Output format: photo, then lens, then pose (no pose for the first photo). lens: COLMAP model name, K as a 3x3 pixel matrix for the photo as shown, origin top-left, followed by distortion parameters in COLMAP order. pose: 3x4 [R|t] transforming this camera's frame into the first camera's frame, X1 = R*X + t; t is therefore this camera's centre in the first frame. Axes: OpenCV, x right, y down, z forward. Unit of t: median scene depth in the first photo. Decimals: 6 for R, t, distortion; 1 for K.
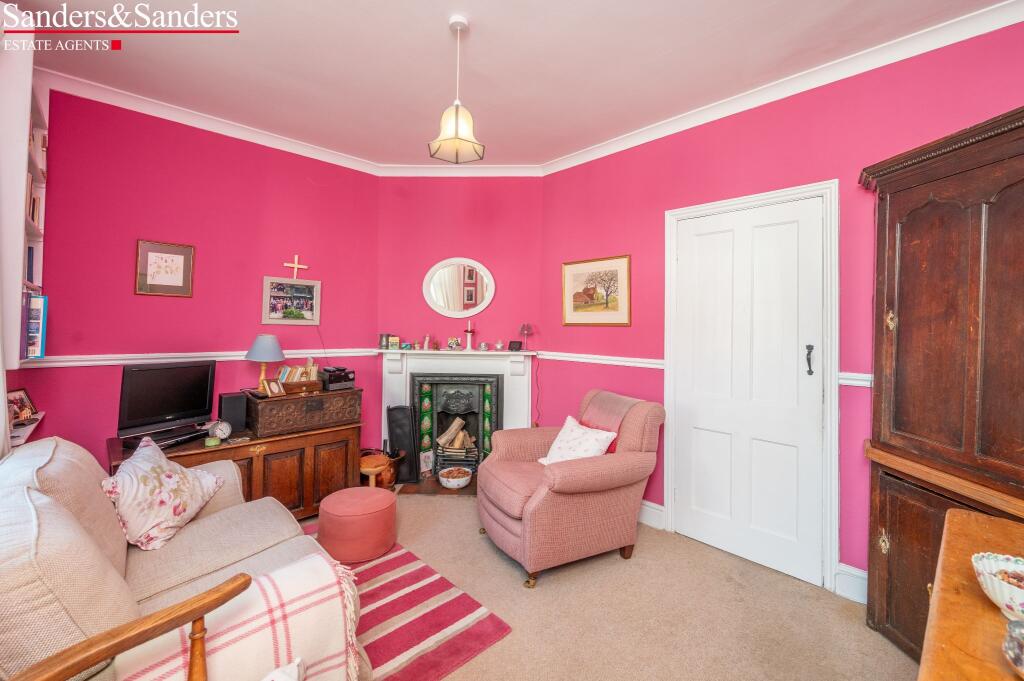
lens RADIAL K [[421.1, 0, 514.1], [0, 421.1, 321.4], [0, 0, 1]] dist [0.000755, 0.000005]
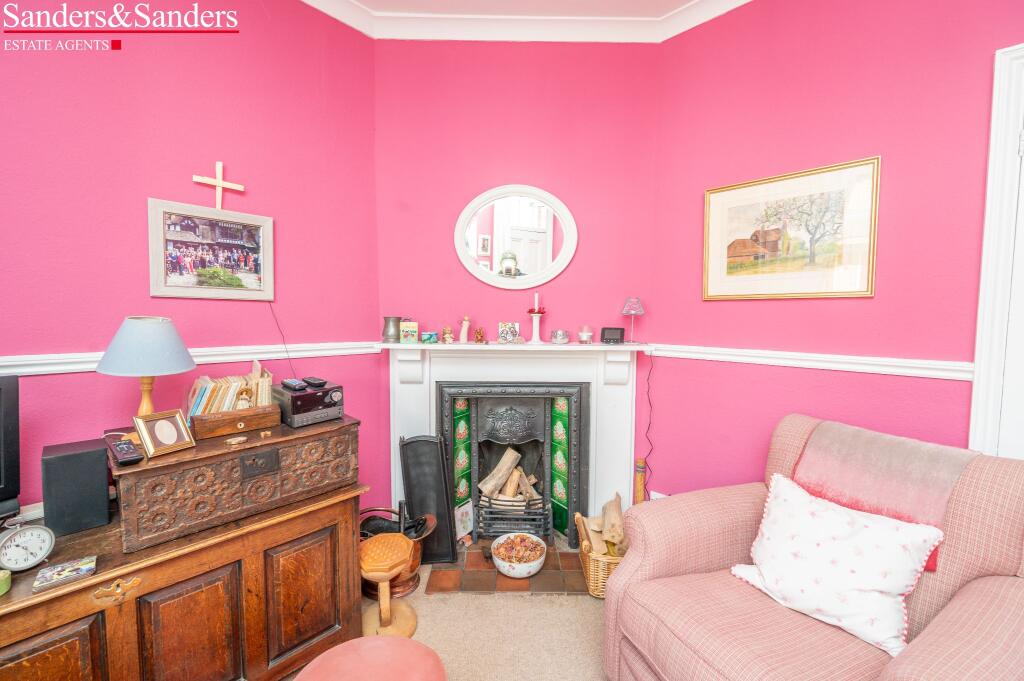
lens RADIAL K [[411.2, 0, 512.0], [0, 411.2, 340.5], [0, 0, 1]] dist [-0.003277, -0.000204]
pose [[0.999304, -0.008065, 0.036426, -0.164849], [0.005258, 0.997055, 0.076515, 0.020373], [-0.036936, -0.076270, 0.996403, 0.430726]]
